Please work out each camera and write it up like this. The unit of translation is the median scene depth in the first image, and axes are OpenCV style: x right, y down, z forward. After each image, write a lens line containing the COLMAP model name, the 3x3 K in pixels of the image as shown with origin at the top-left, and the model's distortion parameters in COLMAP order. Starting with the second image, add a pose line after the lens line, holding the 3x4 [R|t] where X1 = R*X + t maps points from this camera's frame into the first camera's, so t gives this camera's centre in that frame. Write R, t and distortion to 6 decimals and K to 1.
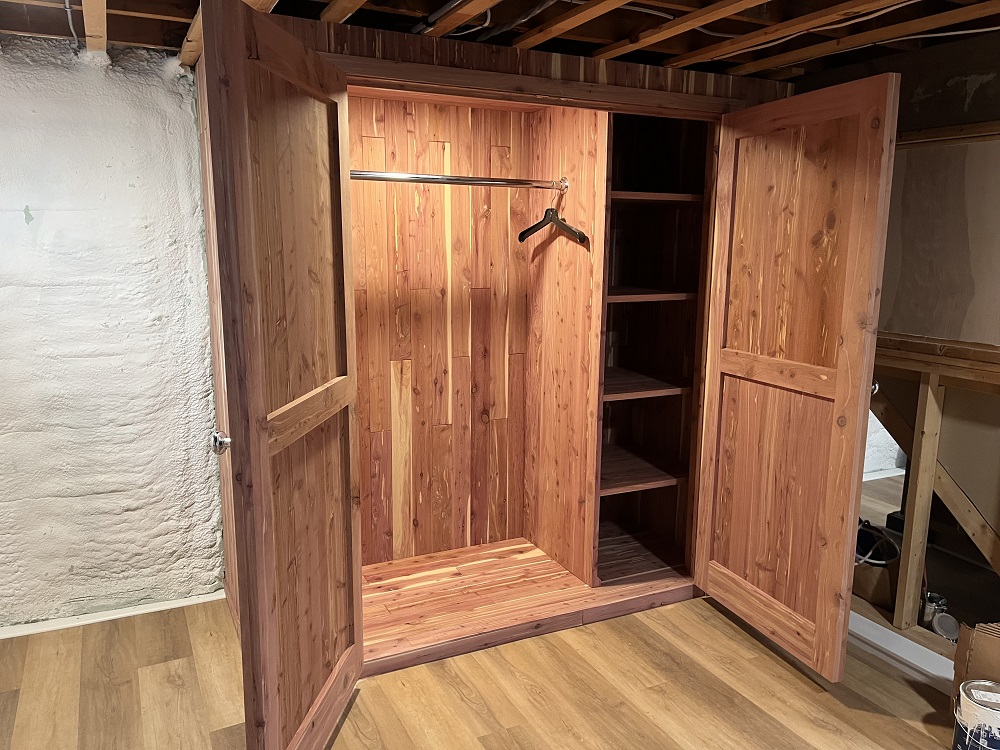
lens RADIAL K [[771.4, 0, 495.6], [0, 771.4, 379.9], [0, 0, 1]] dist [0.050111, -0.075558]
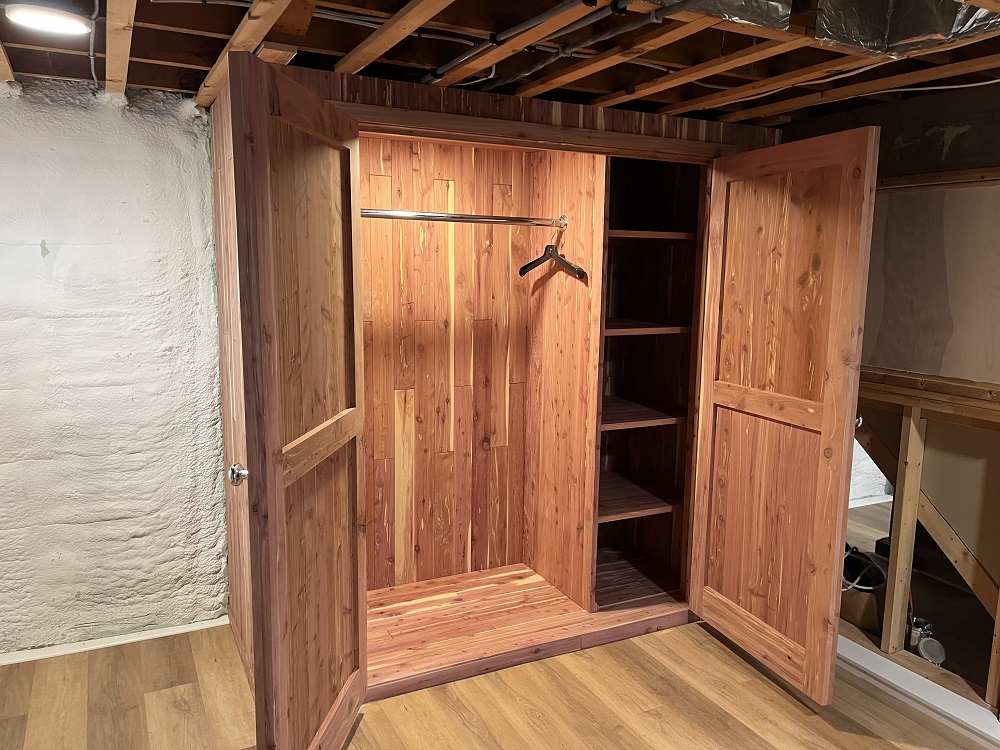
lens RADIAL K [[771.4, 0, 507.5], [0, 771.4, 377.2], [0, 0, 1]] dist [0.050111, -0.075558]
pose [[0.999800, 0.004762, 0.019438, -0.006913], [-0.004147, 0.999494, -0.031542, -0.011952], [-0.019578, 0.031455, 0.999313, -0.036319]]
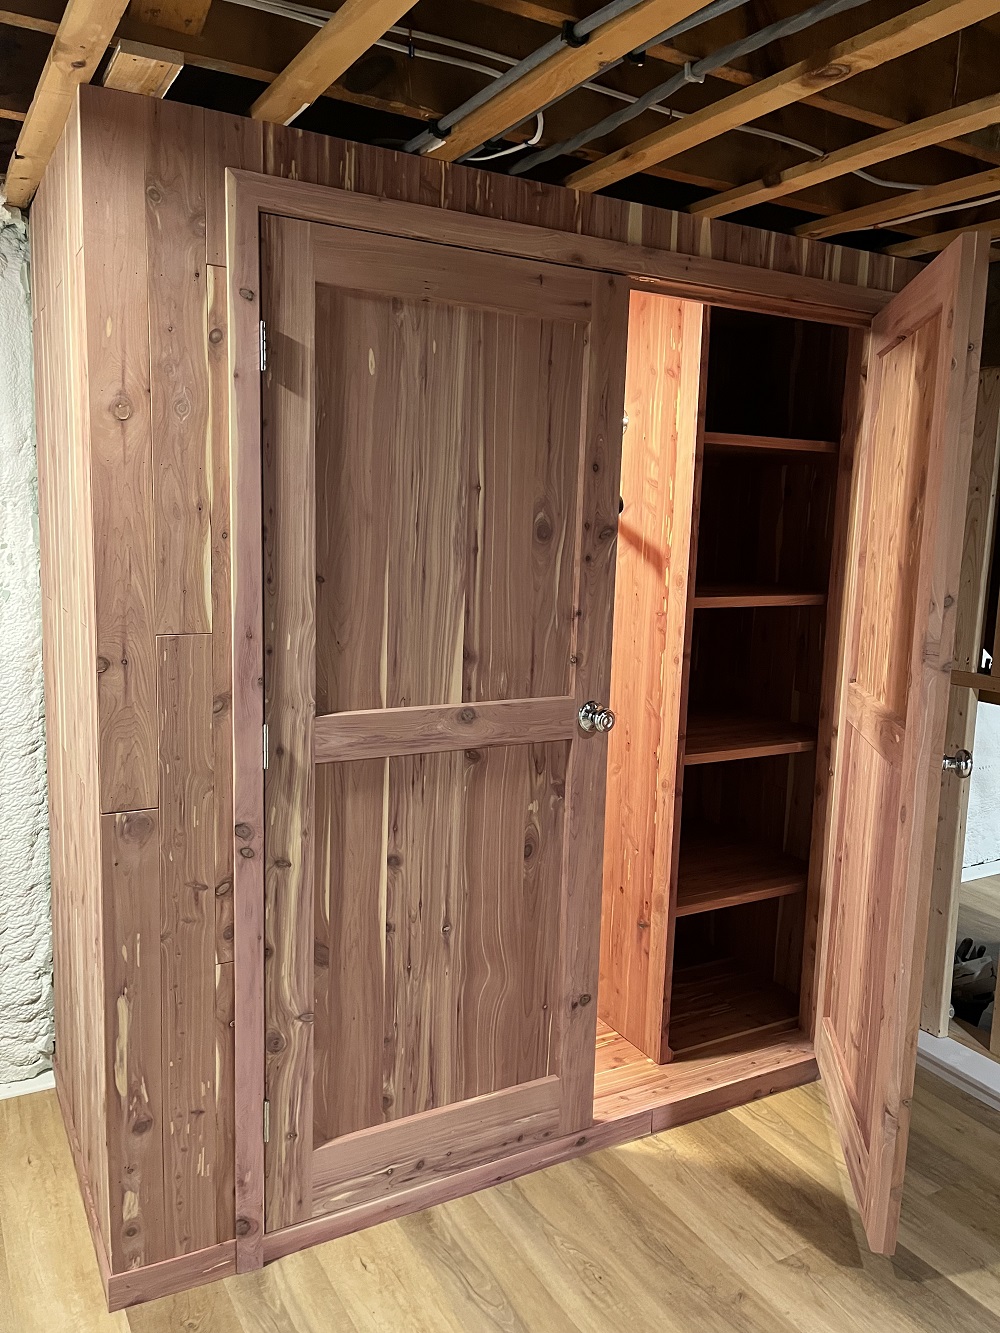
lens RADIAL K [[1028.3, 0, 499.9], [0, 1028.3, 649.7], [0, 0, 1]] dist [0.050111, -0.075558]
pose [[0.998218, 0.013543, 0.058112, -0.064721], [-0.011068, 0.999026, -0.042708, -0.031437], [-0.058634, 0.041988, 0.997396, 0.193209]]
